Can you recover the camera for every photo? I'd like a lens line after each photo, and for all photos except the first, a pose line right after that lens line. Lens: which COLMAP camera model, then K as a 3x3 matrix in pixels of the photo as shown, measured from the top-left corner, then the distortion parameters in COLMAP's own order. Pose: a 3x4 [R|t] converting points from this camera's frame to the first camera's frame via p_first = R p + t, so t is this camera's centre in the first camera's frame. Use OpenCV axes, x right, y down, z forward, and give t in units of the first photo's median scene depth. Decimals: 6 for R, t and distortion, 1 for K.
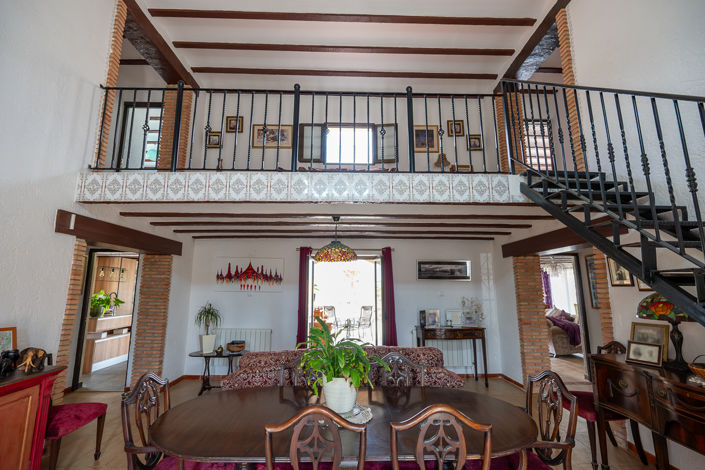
lens RADIAL K [[315.8, 0, 352.5], [0, 315.8, 236.1], [0, 0, 1]] dist [-0.001428, -0.000674]
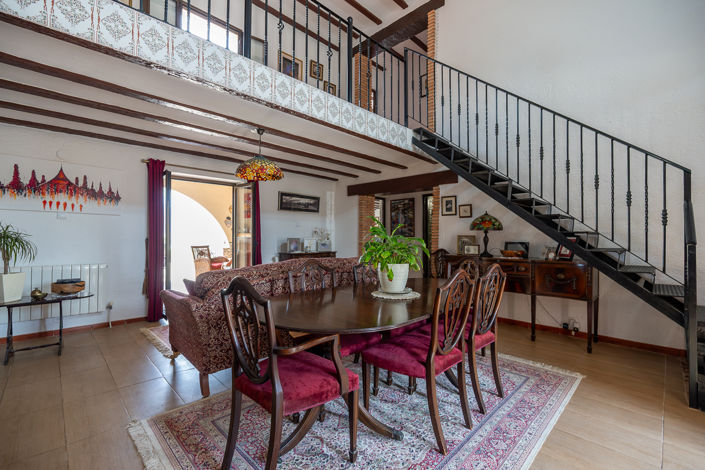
lens RADIAL K [[315.8, 0, 350.4], [0, 315.8, 232.8], [0, 0, 1]] dist [-0.001428, -0.000674]
pose [[0.725207, 0.012958, 0.688409, -0.340244], [-0.120621, 0.986752, 0.108495, 0.071690], [-0.677883, -0.161718, 0.717162, 0.088701]]
